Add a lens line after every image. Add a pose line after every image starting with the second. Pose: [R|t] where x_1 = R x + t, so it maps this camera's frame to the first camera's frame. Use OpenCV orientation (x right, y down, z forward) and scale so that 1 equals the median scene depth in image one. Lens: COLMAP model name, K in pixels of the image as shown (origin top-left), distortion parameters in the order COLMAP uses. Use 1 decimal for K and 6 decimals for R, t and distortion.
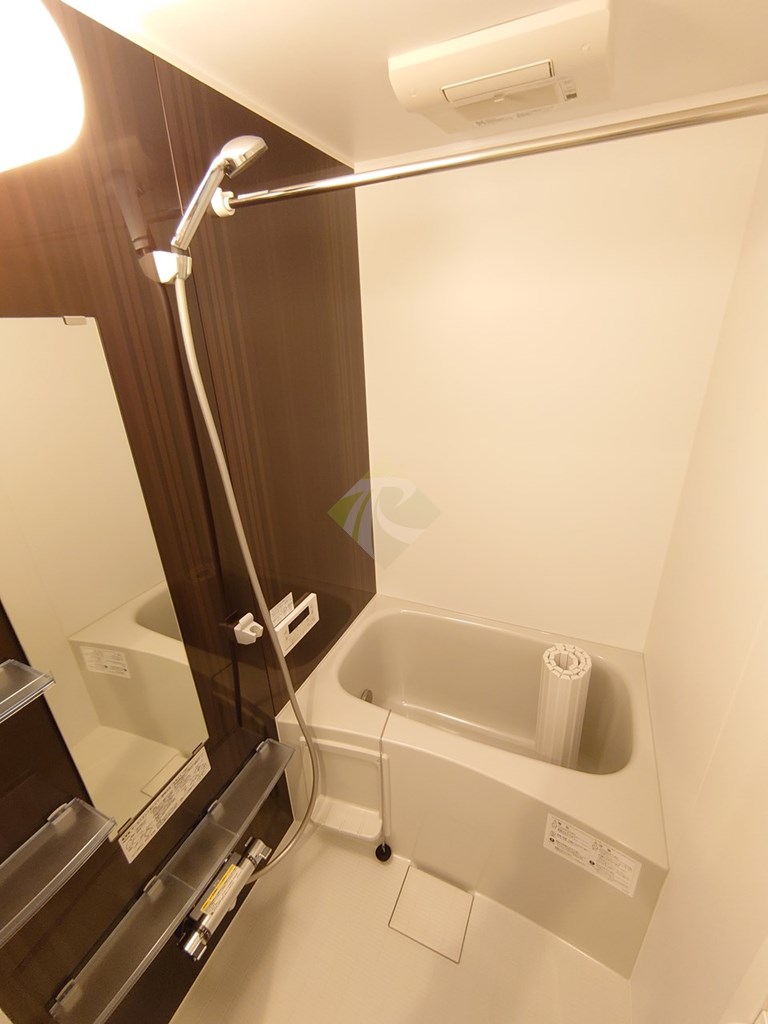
lens RADIAL K [[442.6, 0, 383.6], [0, 442.6, 510.0], [0, 0, 1]] dist [-0.006021, 0.001023]
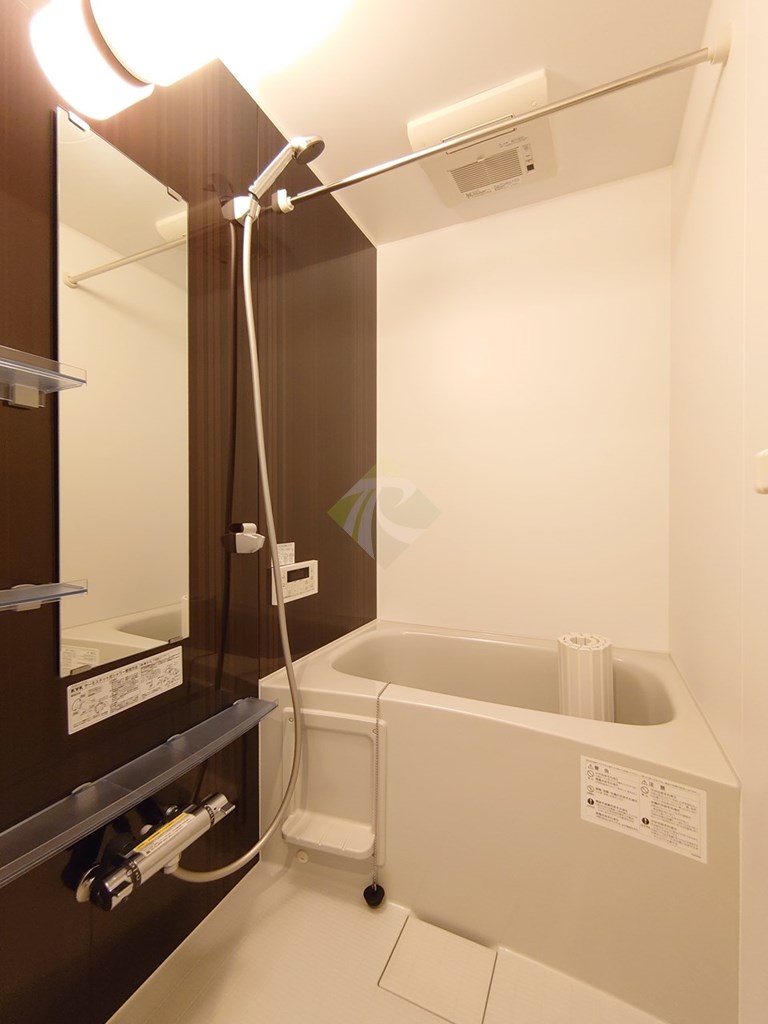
lens RADIAL K [[442.6, 0, 382.2], [0, 442.6, 513.4], [0, 0, 1]] dist [-0.006021, 0.001023]
pose [[0.999160, 0.039278, -0.011654, -0.003006], [-0.040748, 0.923031, -0.382561, 0.495791], [-0.004269, 0.382714, 0.923857, 0.060823]]
